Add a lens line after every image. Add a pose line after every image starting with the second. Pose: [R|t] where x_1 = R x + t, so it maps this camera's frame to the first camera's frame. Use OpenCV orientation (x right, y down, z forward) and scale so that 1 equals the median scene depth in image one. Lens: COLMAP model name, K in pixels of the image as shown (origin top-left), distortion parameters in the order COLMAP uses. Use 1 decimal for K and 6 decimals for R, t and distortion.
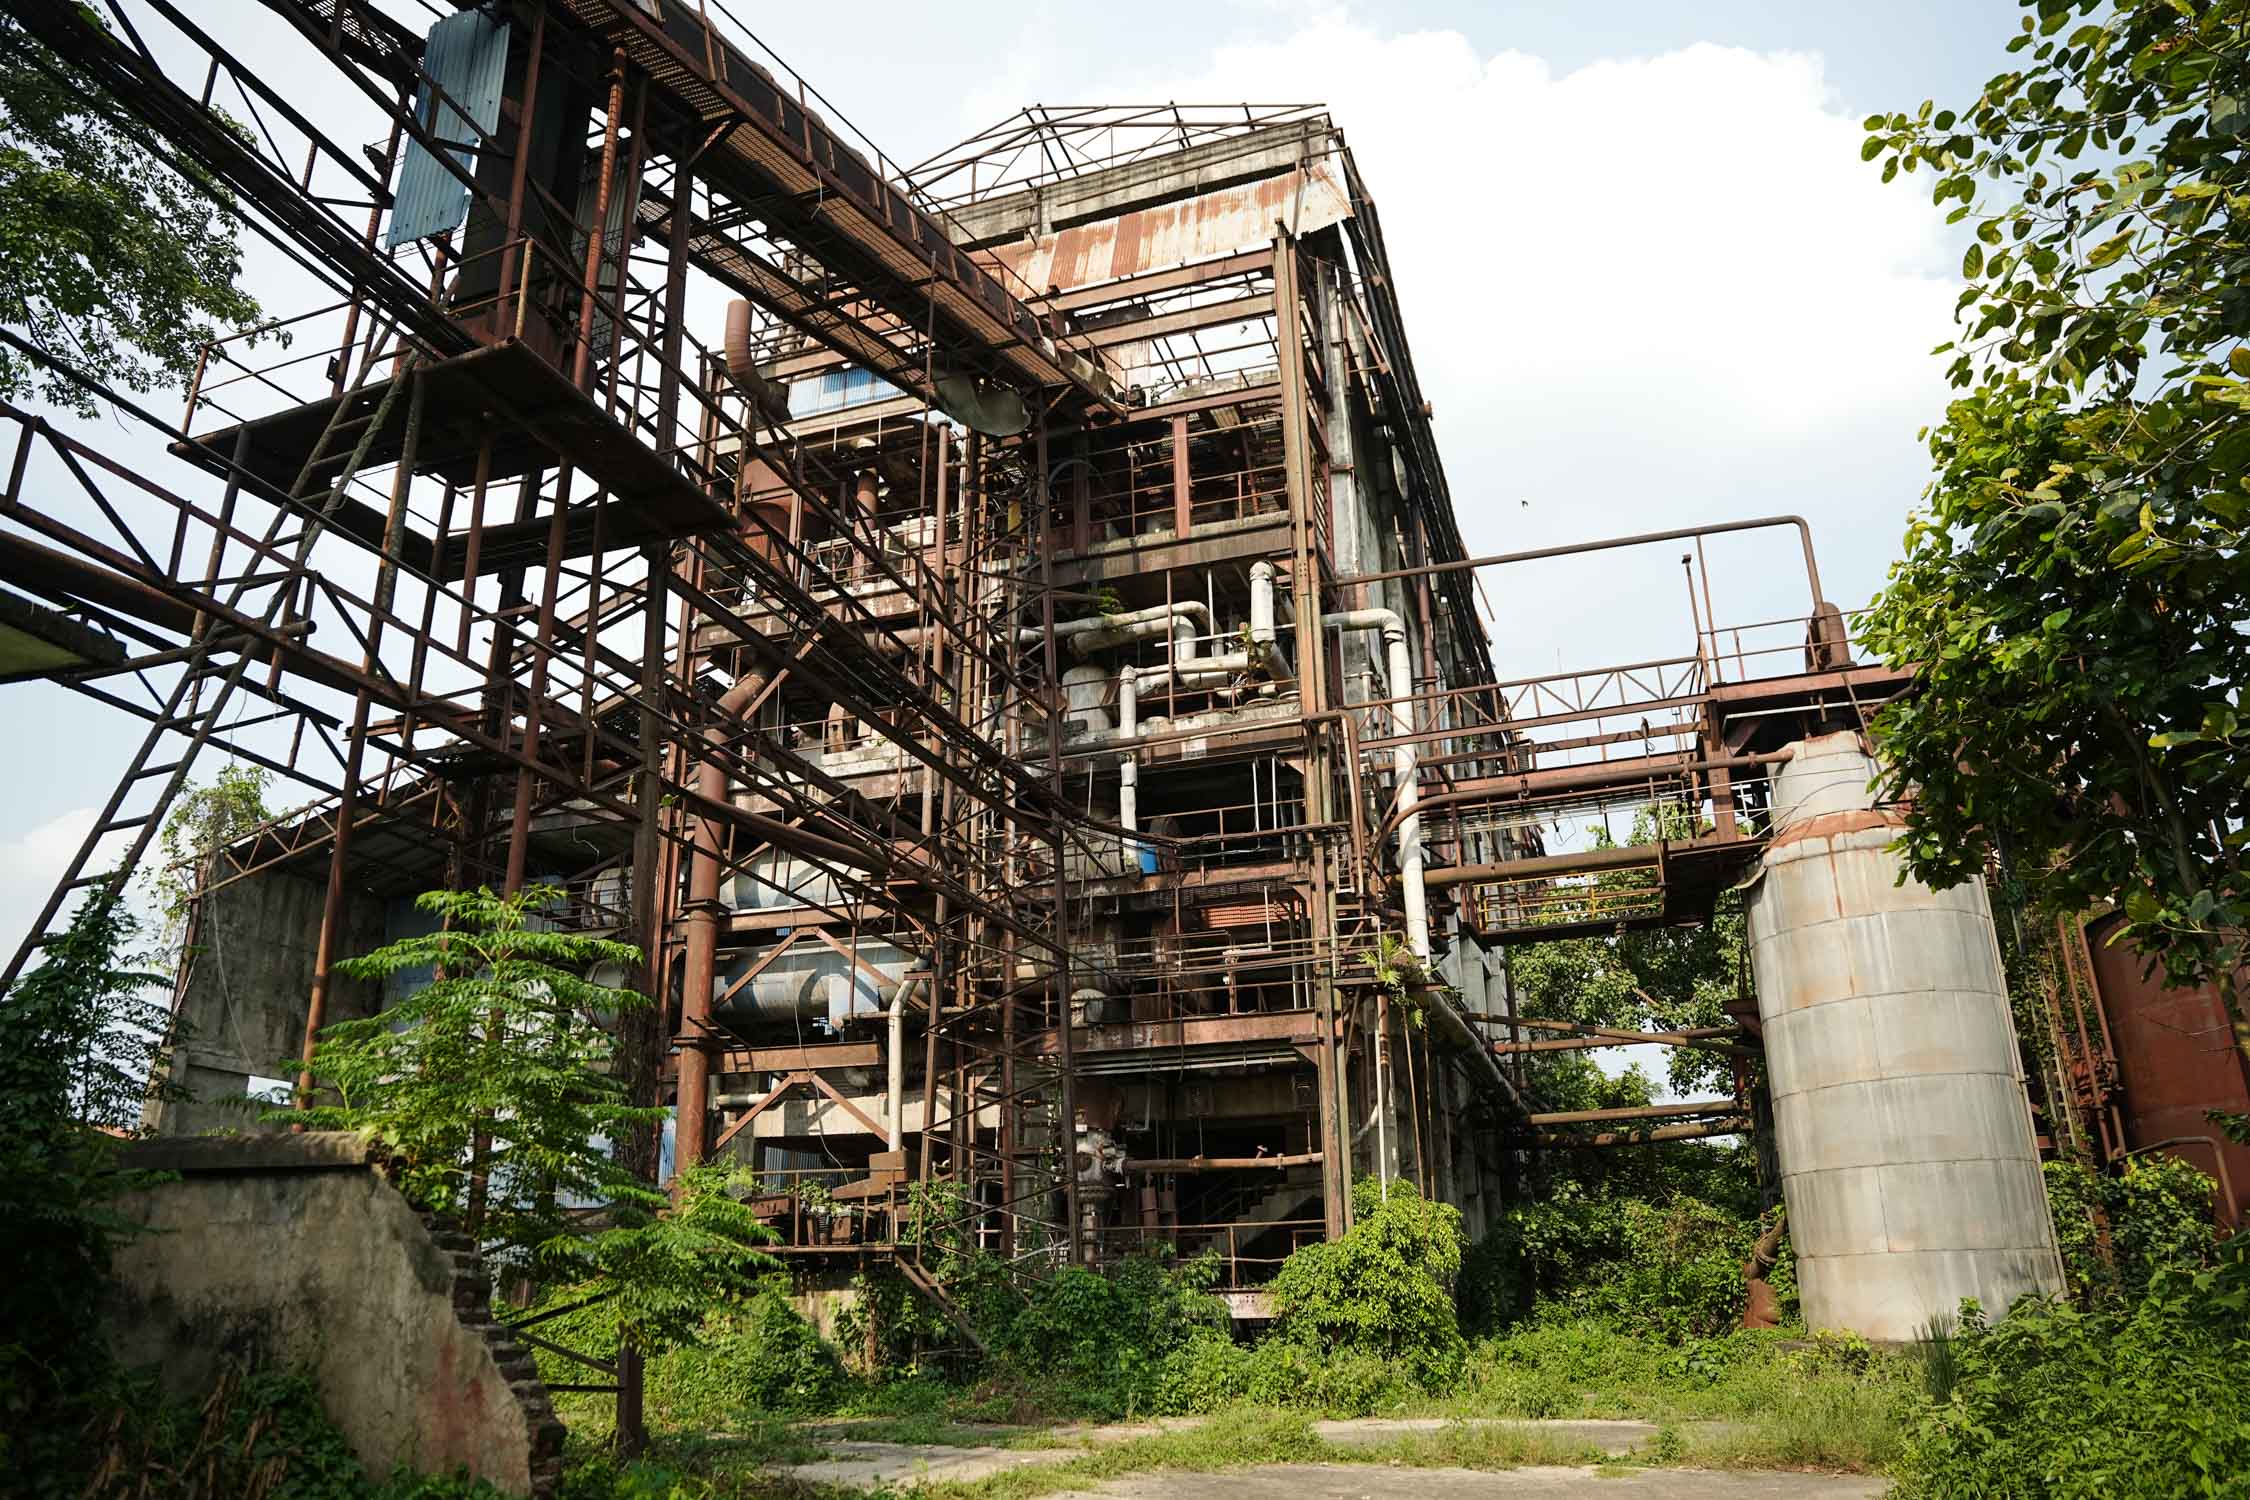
lens RADIAL K [[1622.5, 0, 1111.3], [0, 1622.5, 749.9], [0, 0, 1]] dist [-0.095181, -0.000624]
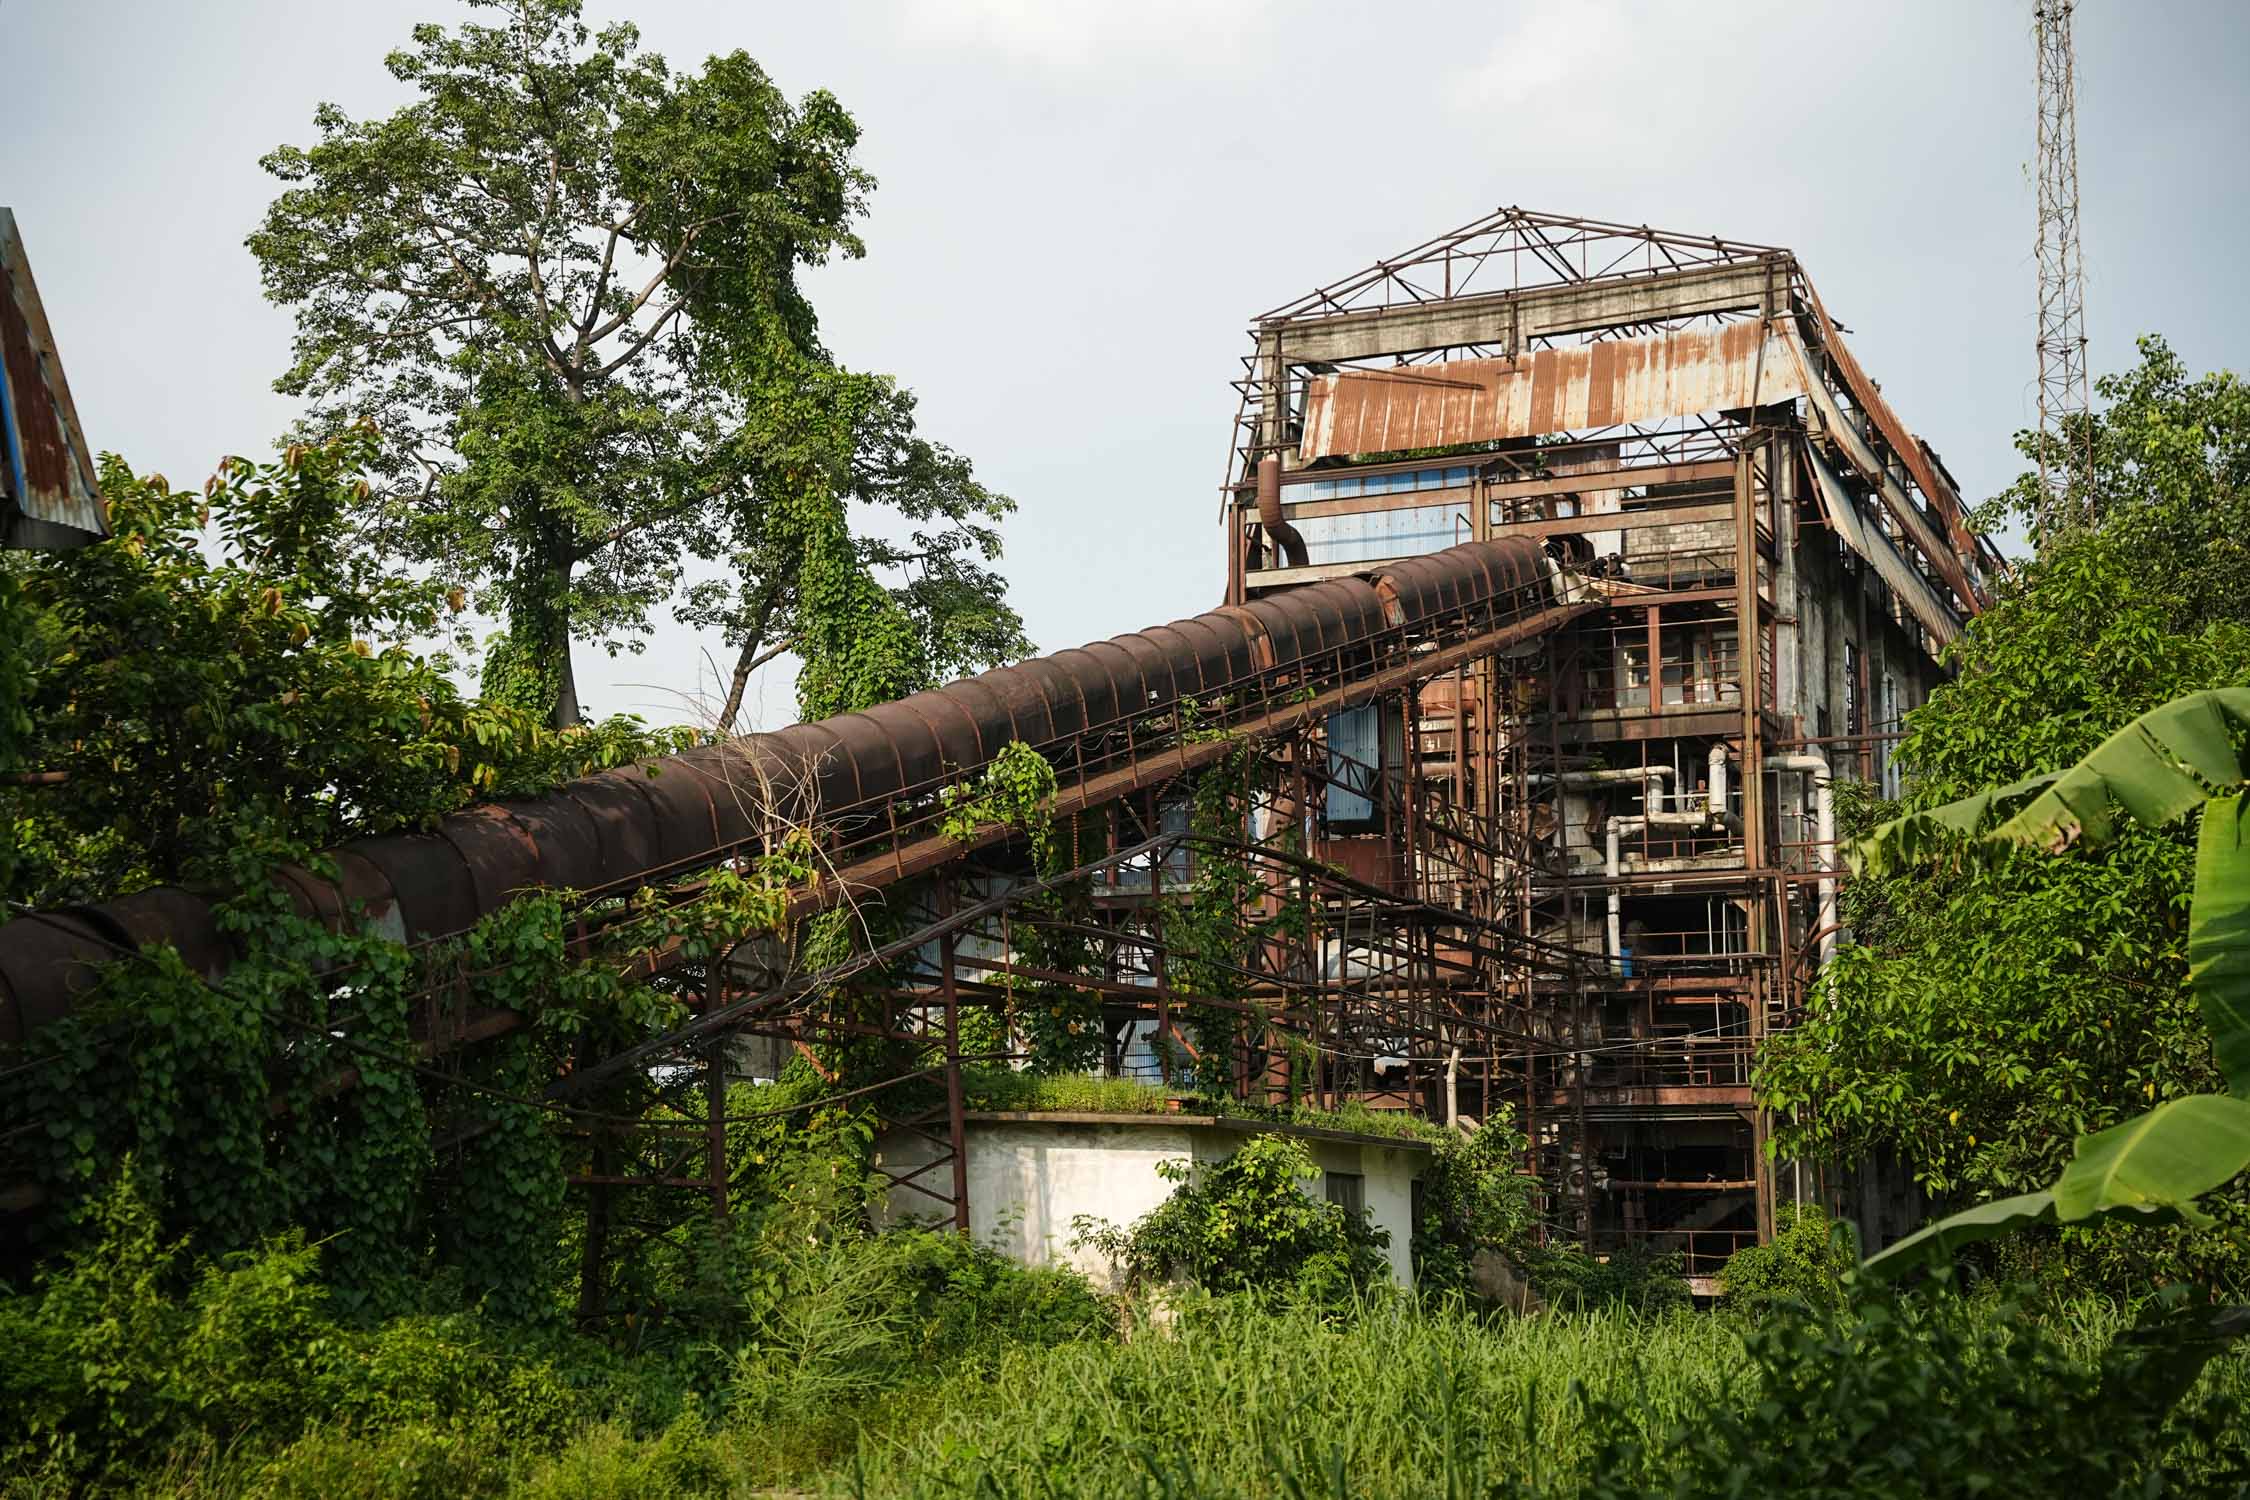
lens RADIAL K [[3325.7, 0, 1113.8], [0, 3325.7, 767.6], [0, 0, 1]] dist [0.240881, 0.000000]
pose [[0.997964, 0.003331, -0.063690, -0.230923], [0.008859, 0.981714, 0.190157, -0.637559], [0.063159, -0.190334, 0.979686, -1.762141]]
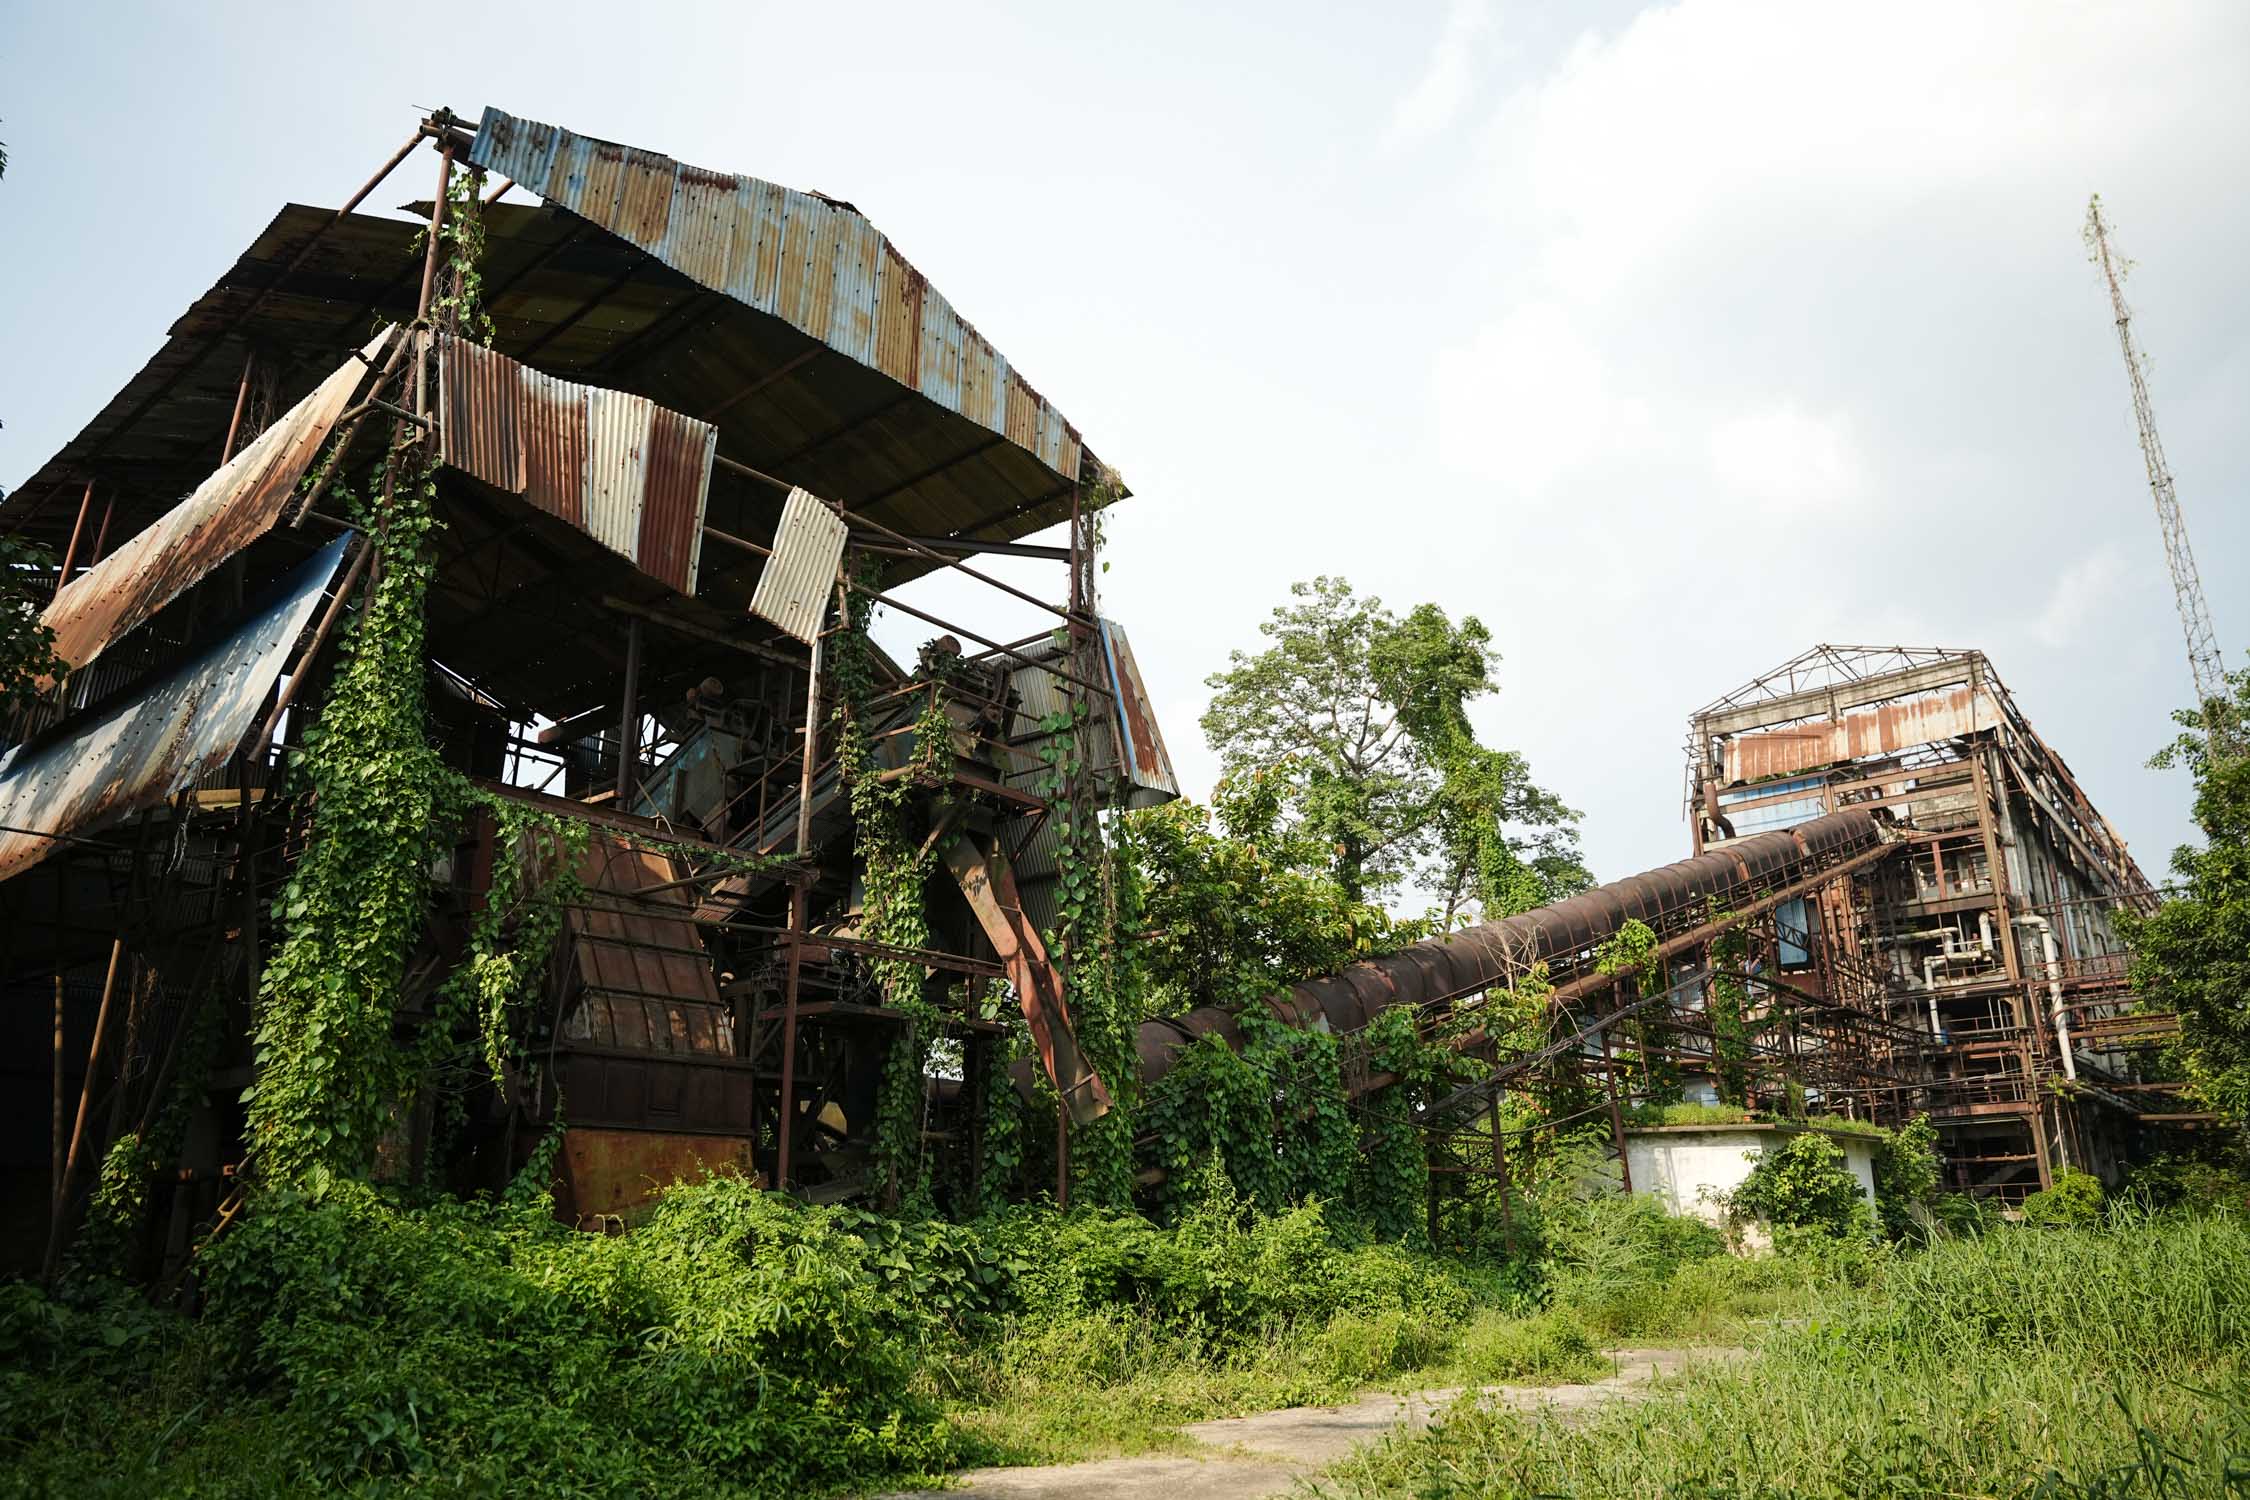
lens RADIAL K [[1564.0, 0, 1113.5], [0, 1564.0, 742.5], [0, 0, 1]] dist [-0.102750, 0.063466]
pose [[0.932373, -0.105882, -0.345645, -0.314086], [0.119266, 0.992706, 0.017623, -0.578787], [0.341258, -0.057655, 0.938200, -1.607451]]
